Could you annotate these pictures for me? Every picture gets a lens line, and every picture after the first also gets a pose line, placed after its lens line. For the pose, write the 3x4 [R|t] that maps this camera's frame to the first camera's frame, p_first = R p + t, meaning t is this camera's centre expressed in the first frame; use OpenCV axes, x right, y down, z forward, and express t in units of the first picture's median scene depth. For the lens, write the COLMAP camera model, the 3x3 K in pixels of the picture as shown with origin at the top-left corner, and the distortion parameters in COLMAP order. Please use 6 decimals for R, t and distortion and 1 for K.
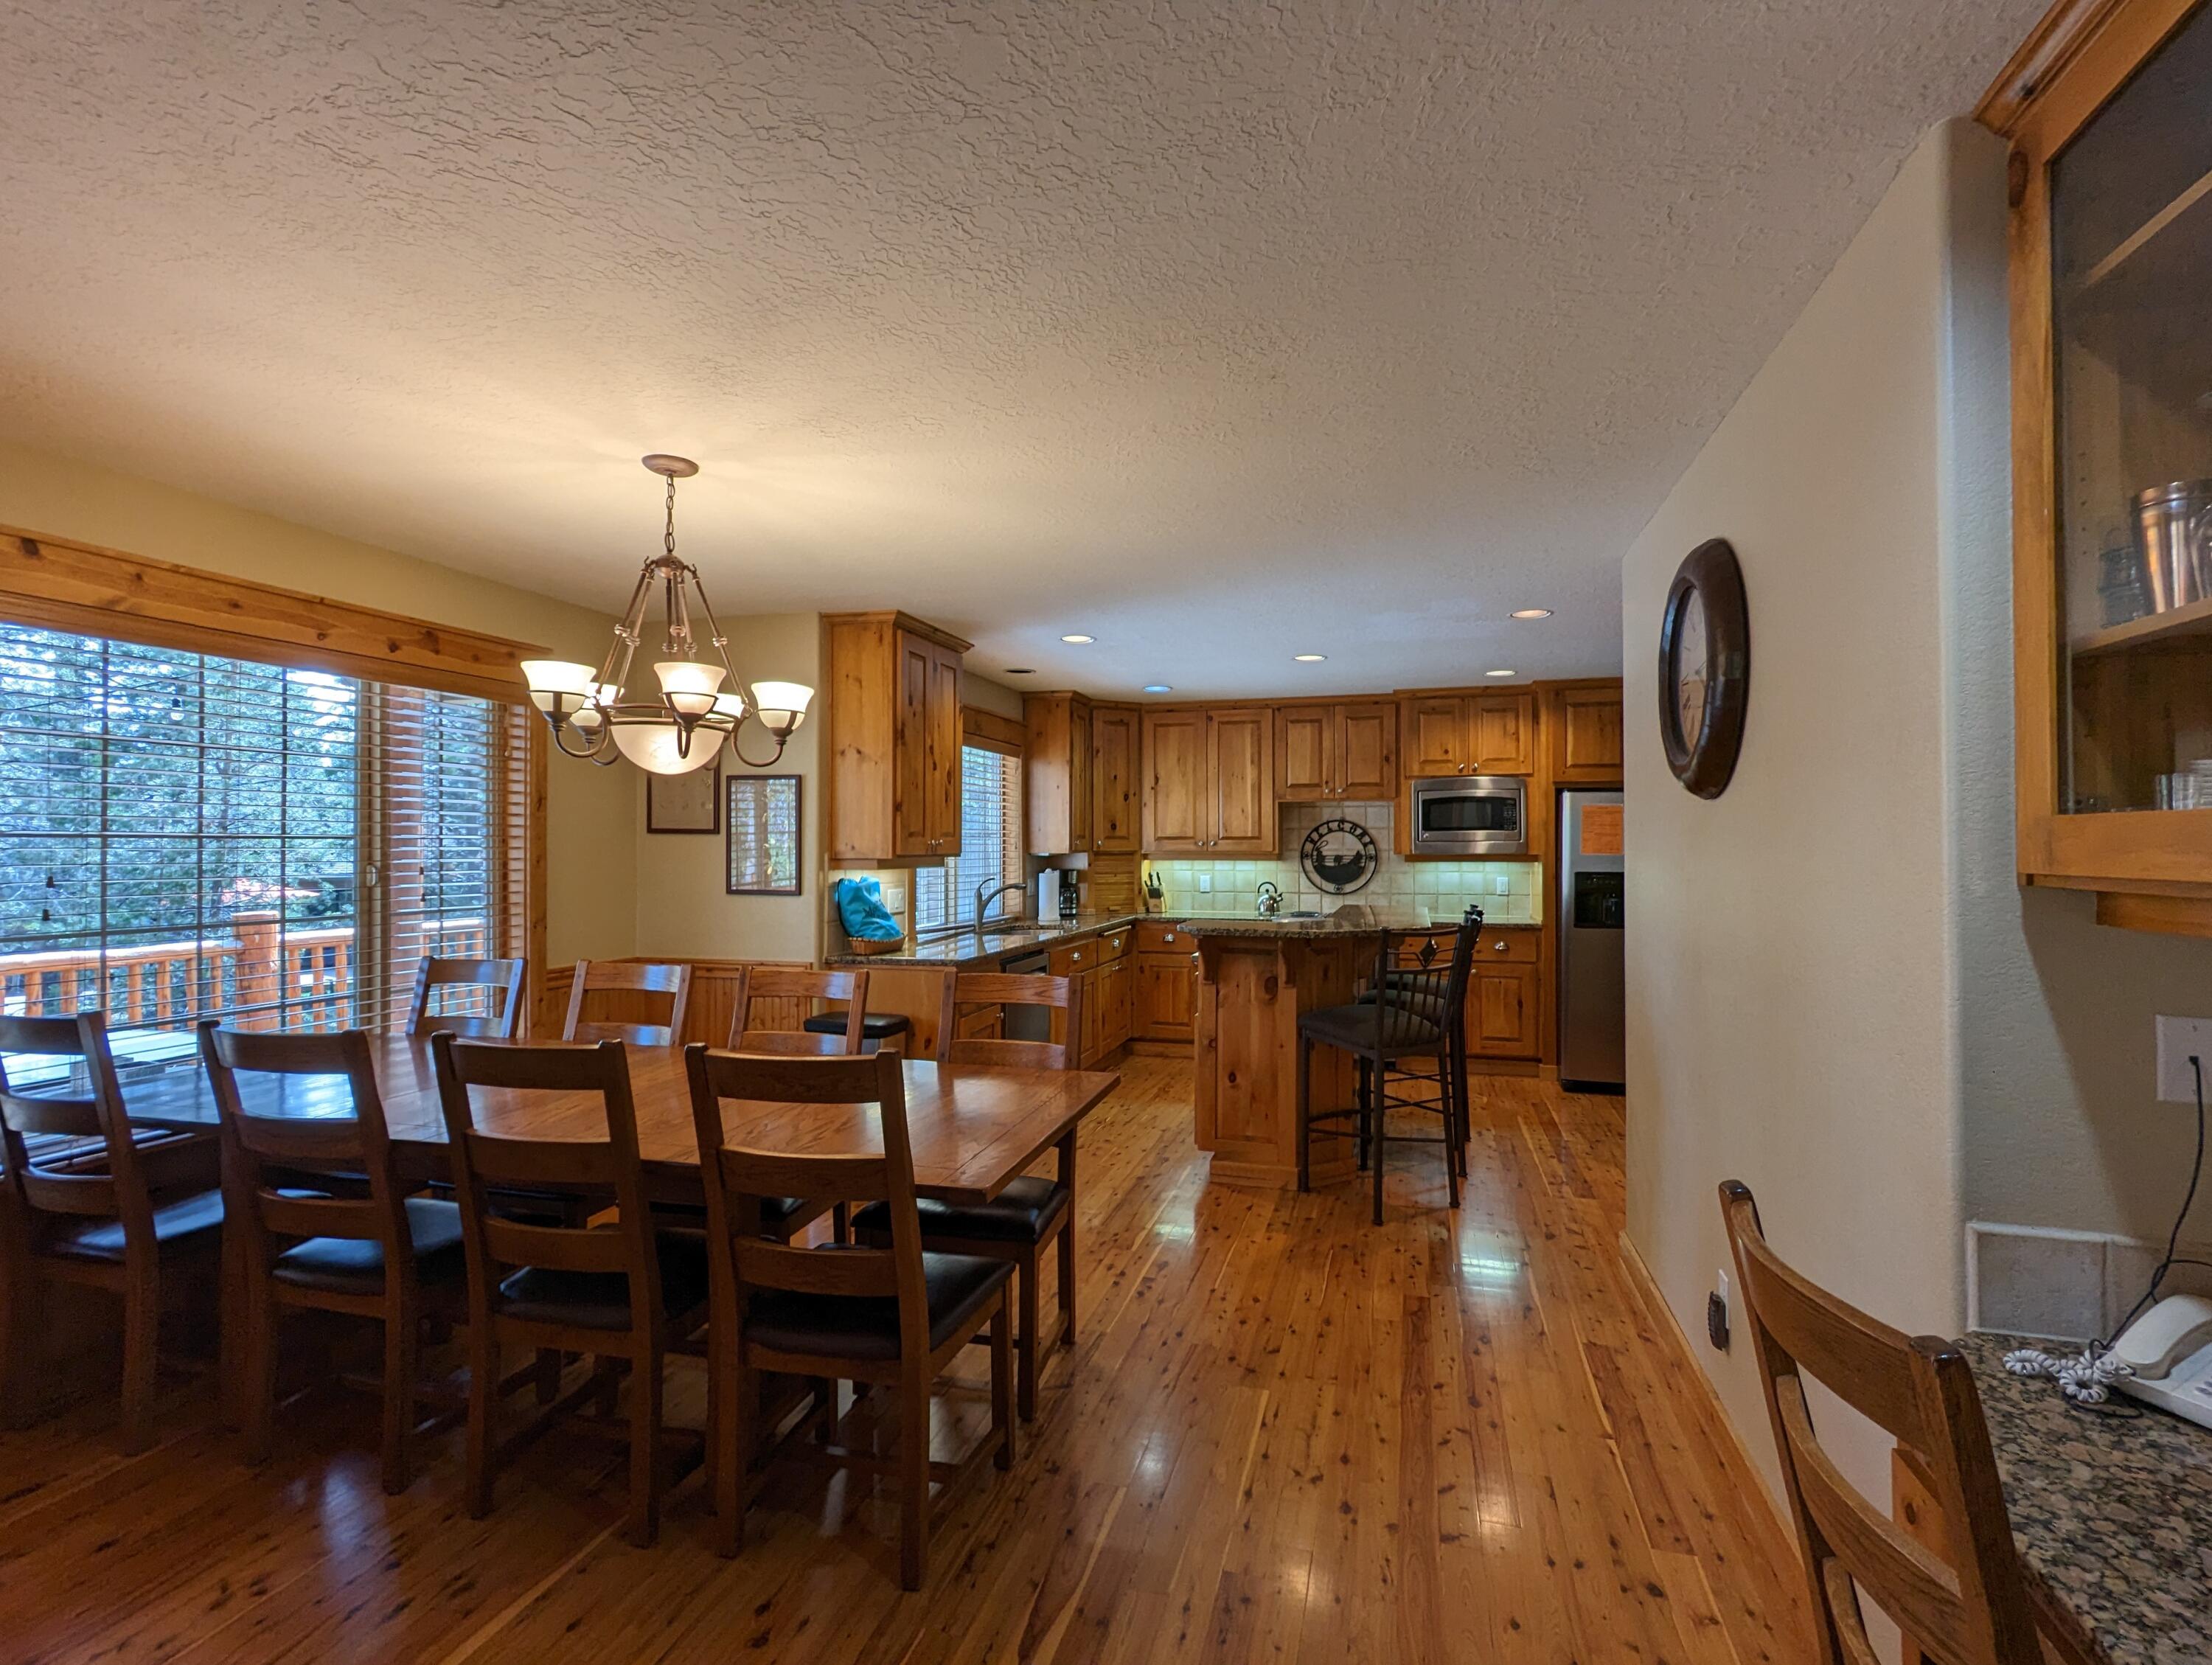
lens RADIAL K [[1053.5, 0, 1105.8], [0, 1053.5, 838.5], [0, 0, 1]] dist [-0.001054, -0.000397]
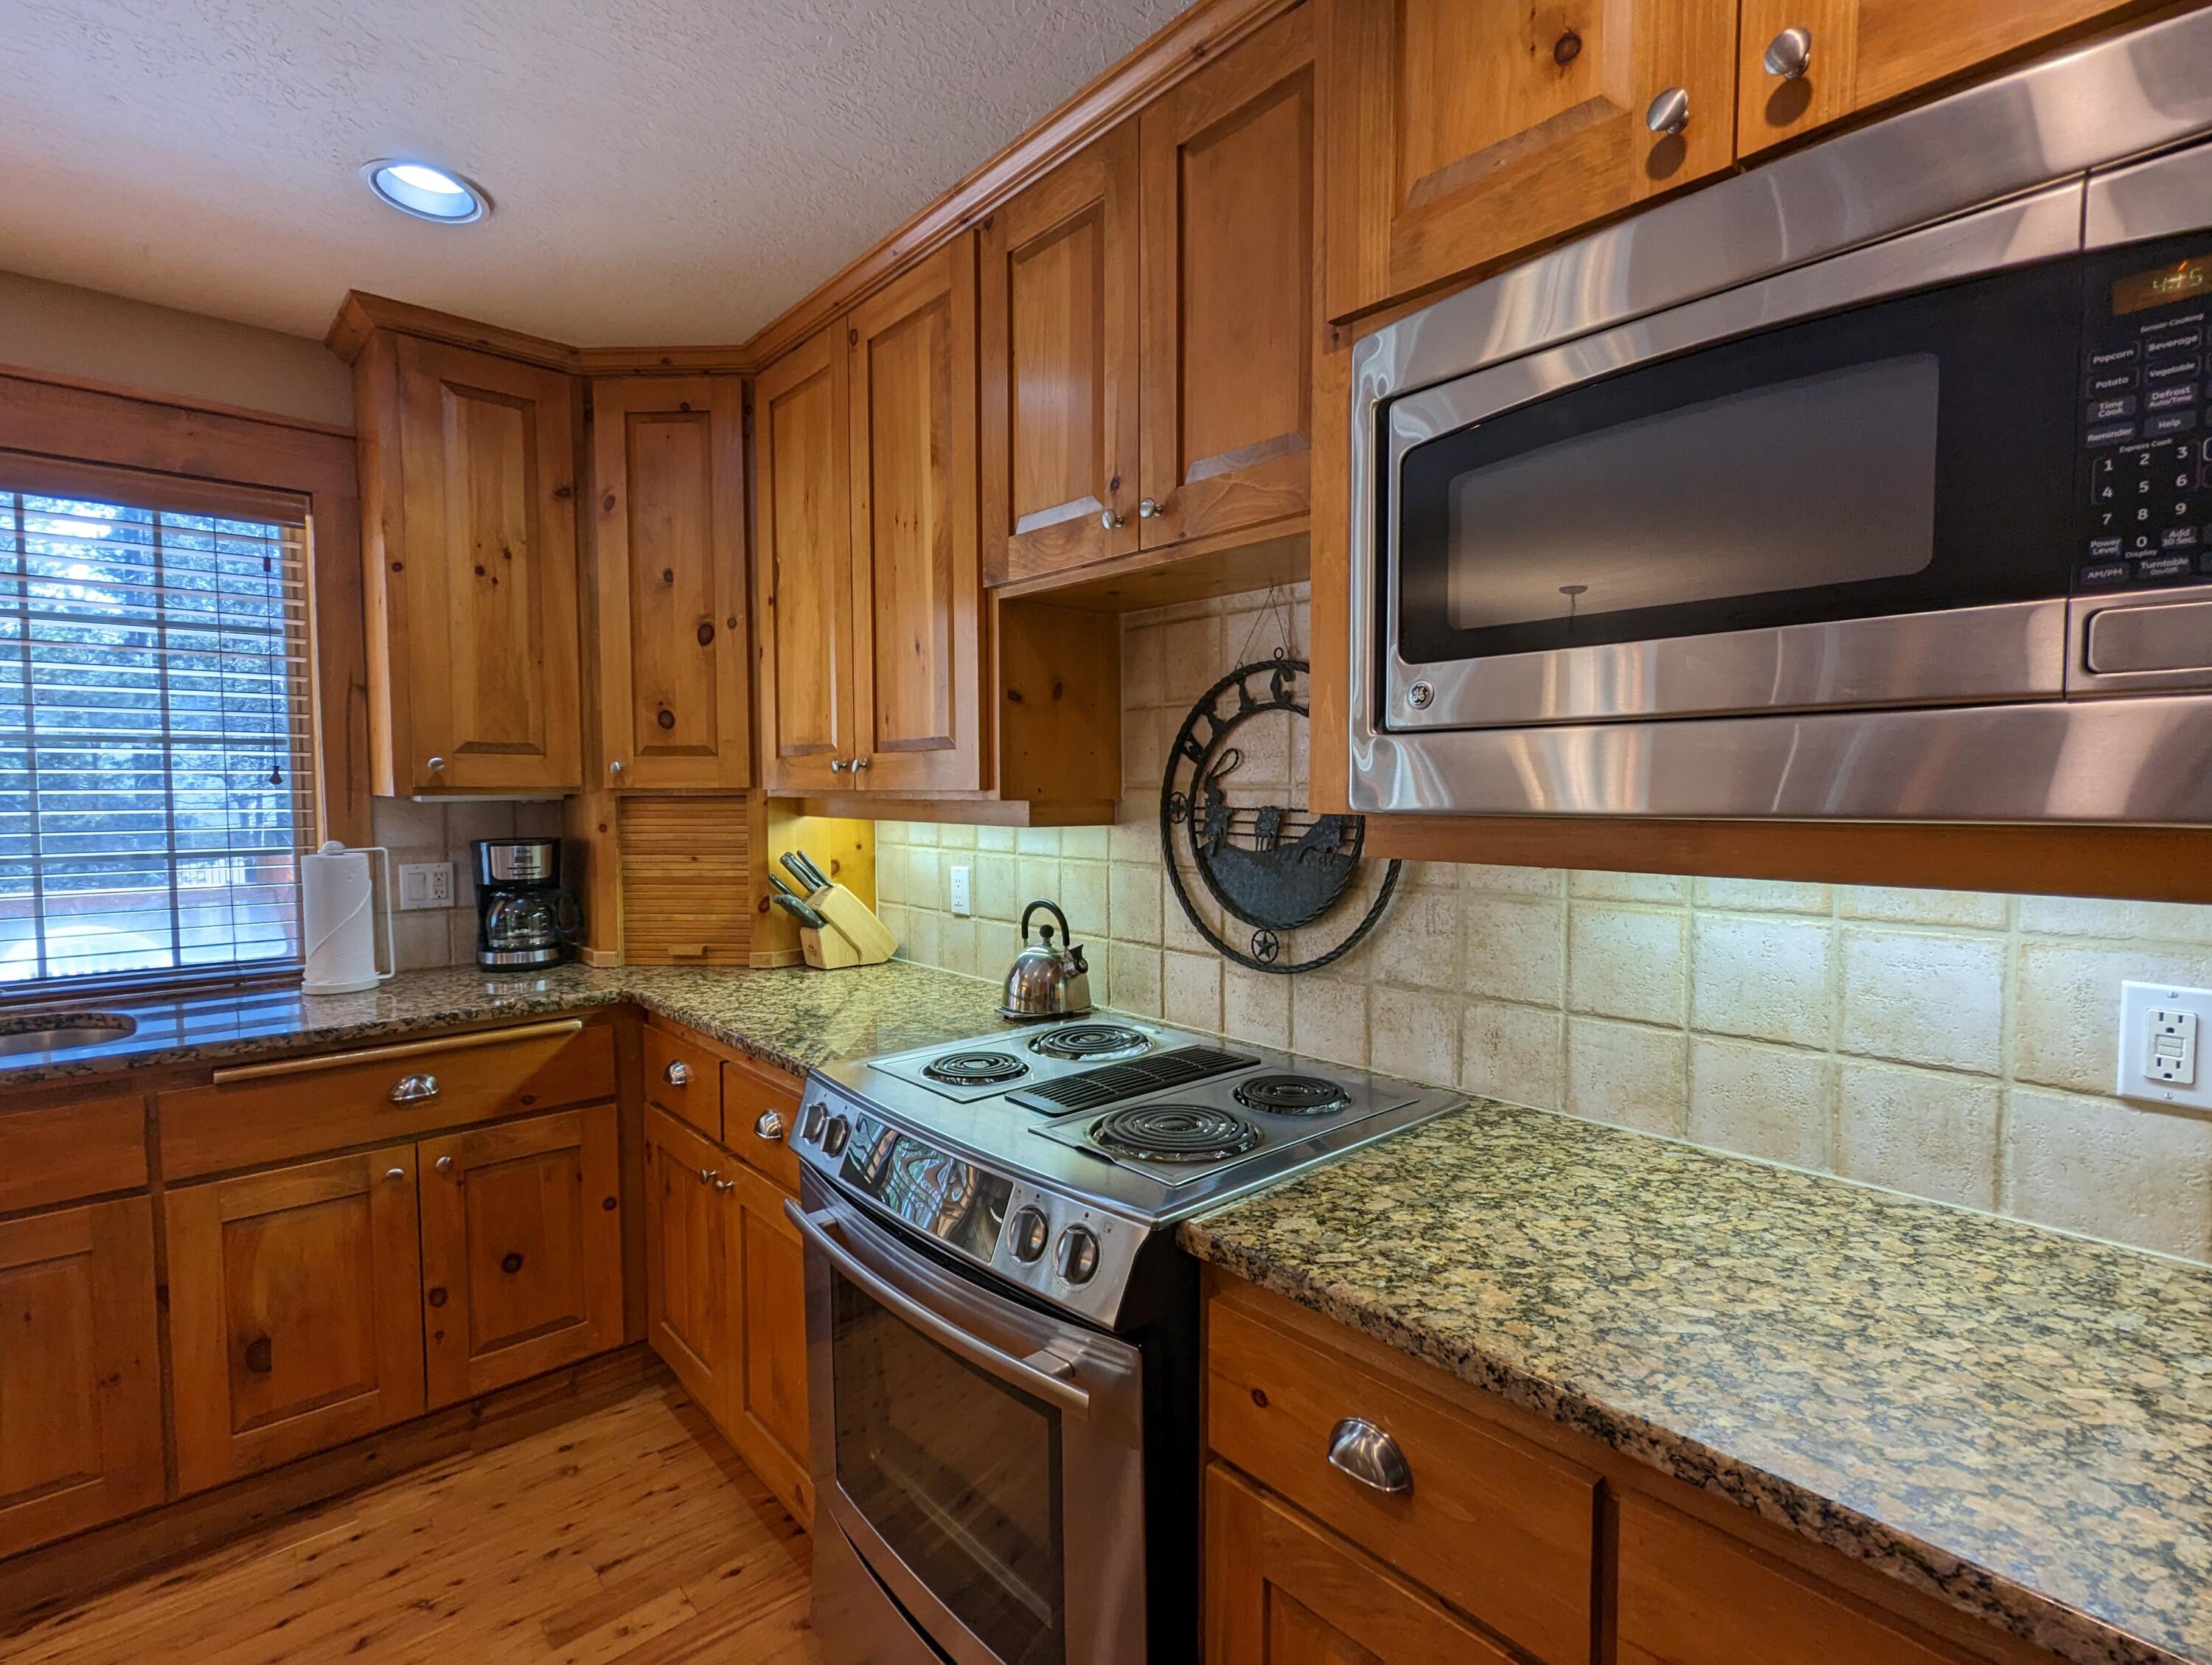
lens RADIAL K [[1059.6, 0, 1110.8], [0, 1059.6, 835.8], [0, 0, 1]] dist [0.005403, -0.000728]
pose [[0.856058, 0.022836, -0.516375, 0.314780], [0.006484, 0.998470, 0.054906, 0.008688], [0.516839, -0.050351, 0.854600, 0.773194]]
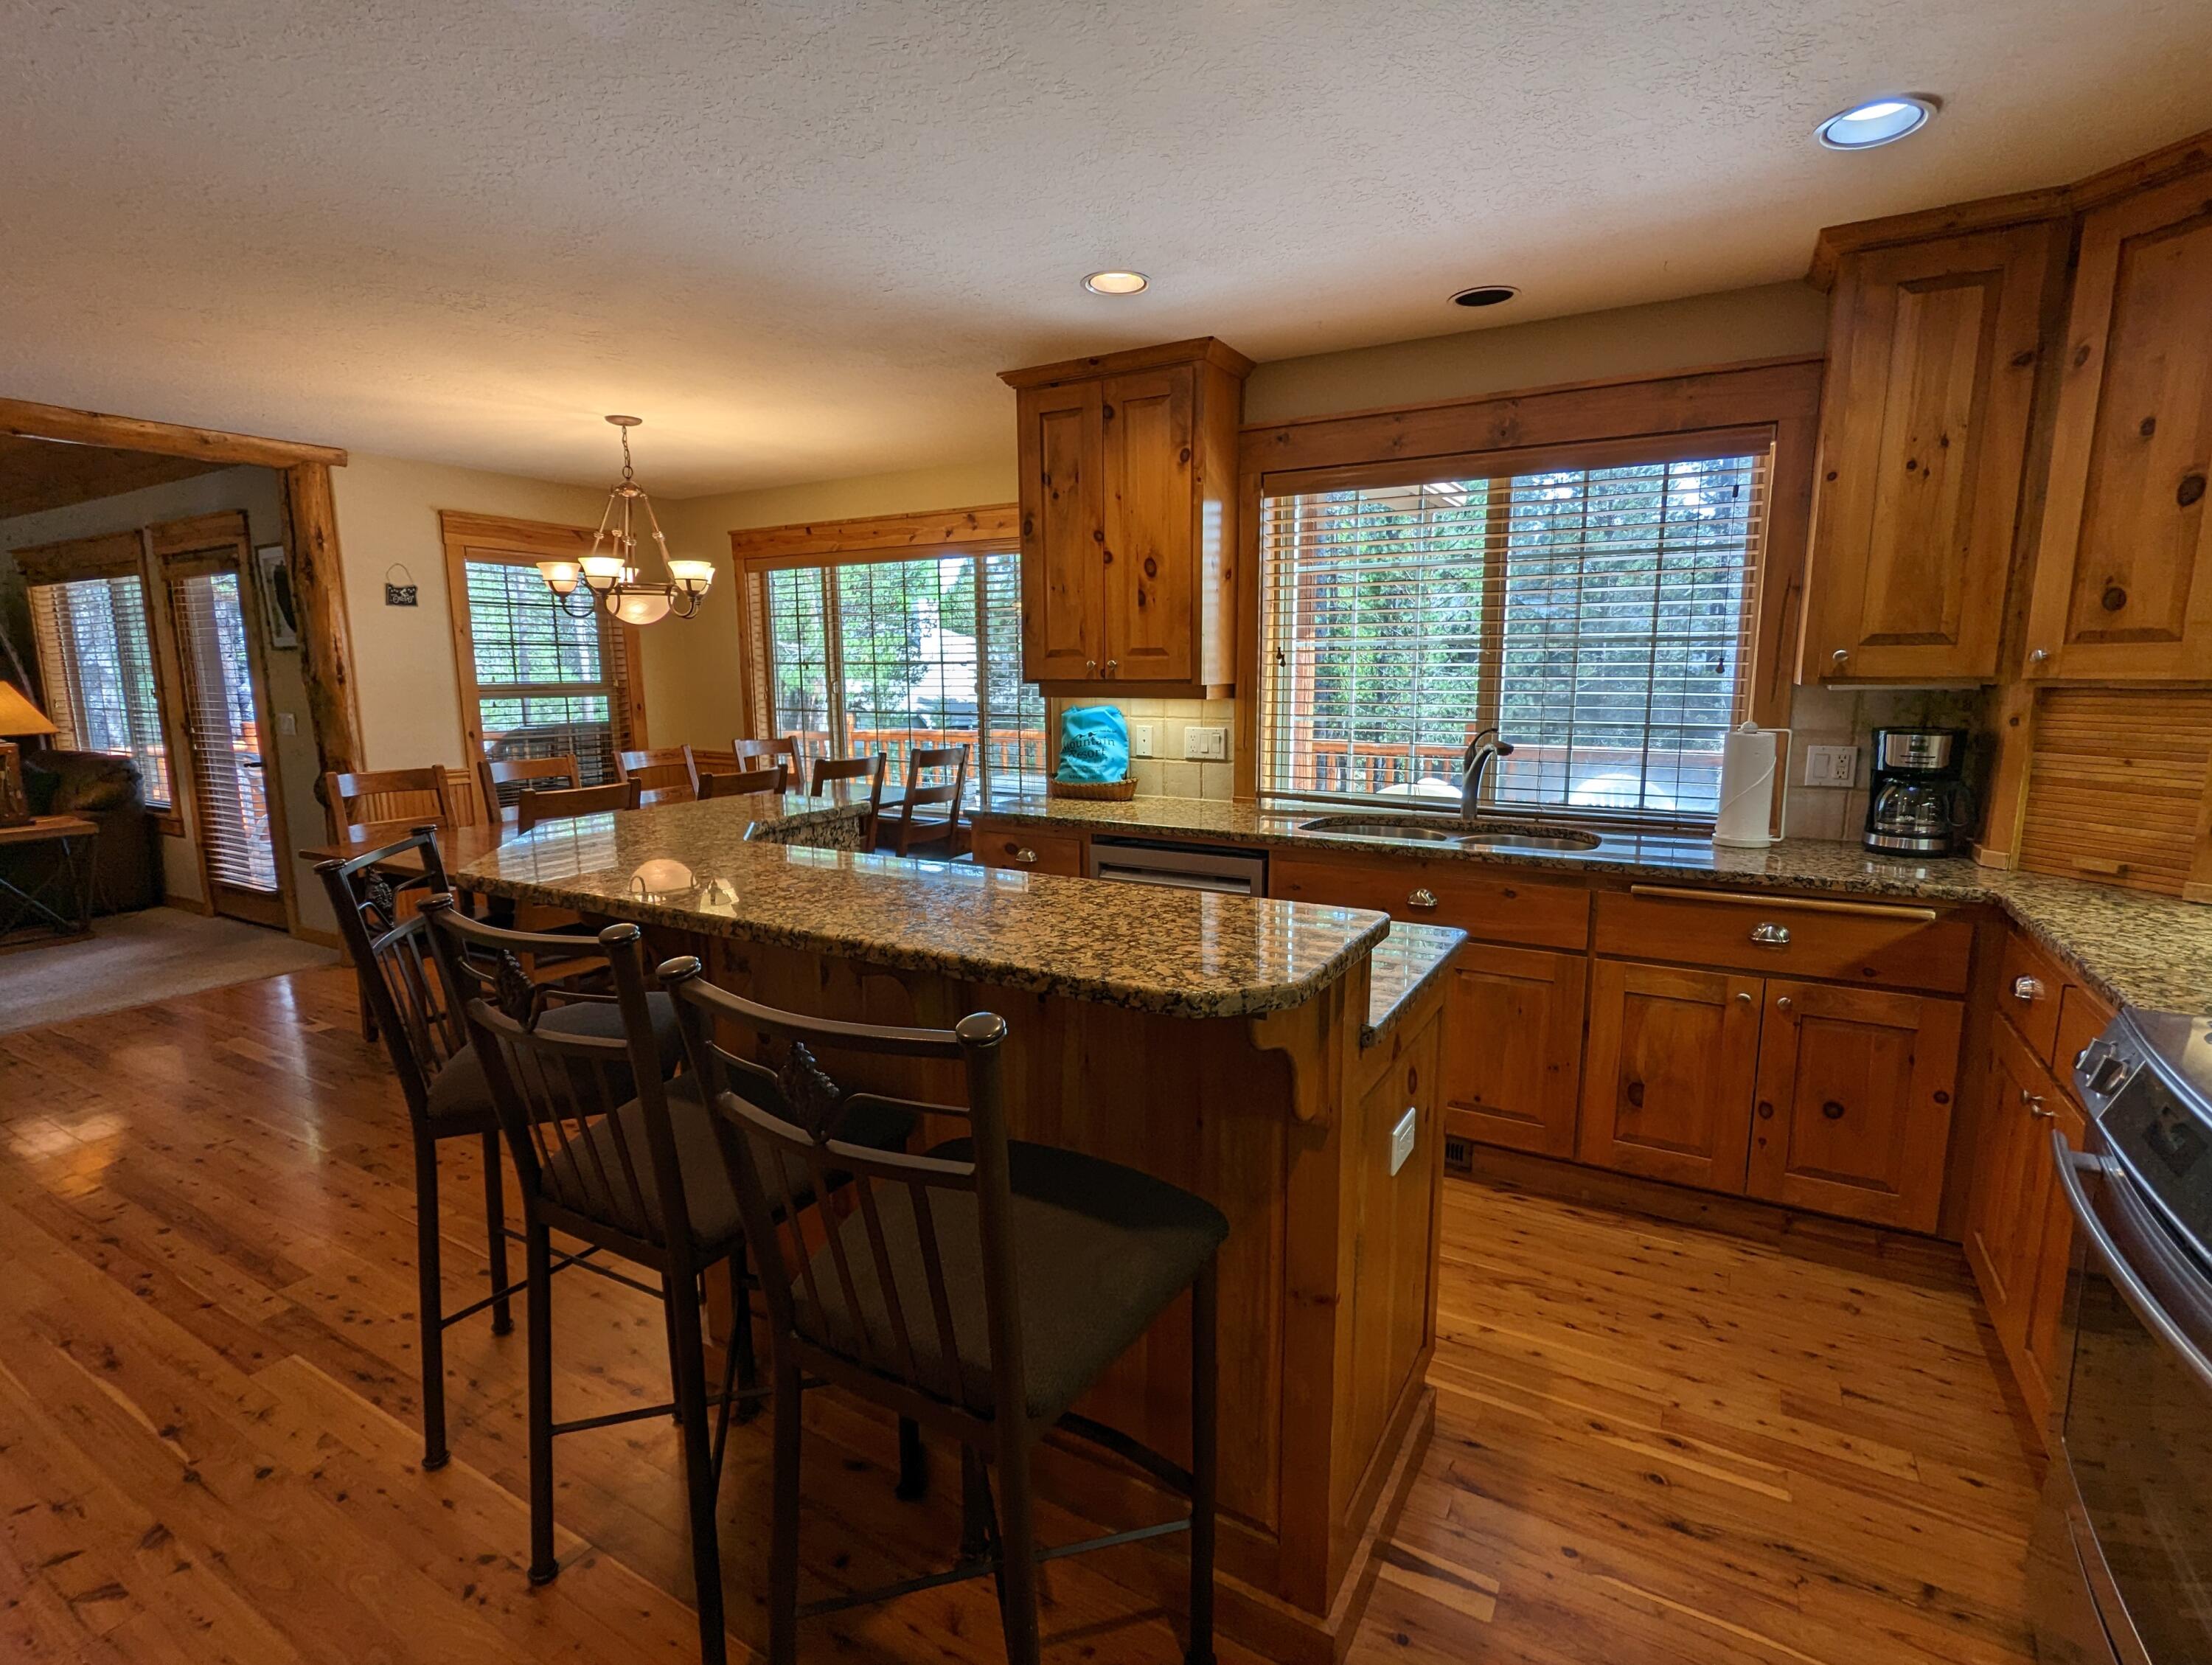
lens RADIAL K [[1059.6, 0, 1110.8], [0, 1059.6, 835.8], [0, 0, 1]] dist [0.005403, -0.000728]
pose [[-0.237014, 0.152890, -0.959400, 0.380604], [0.010579, 0.987887, 0.154816, 0.005182], [0.971449, 0.026544, -0.235761, 0.792429]]
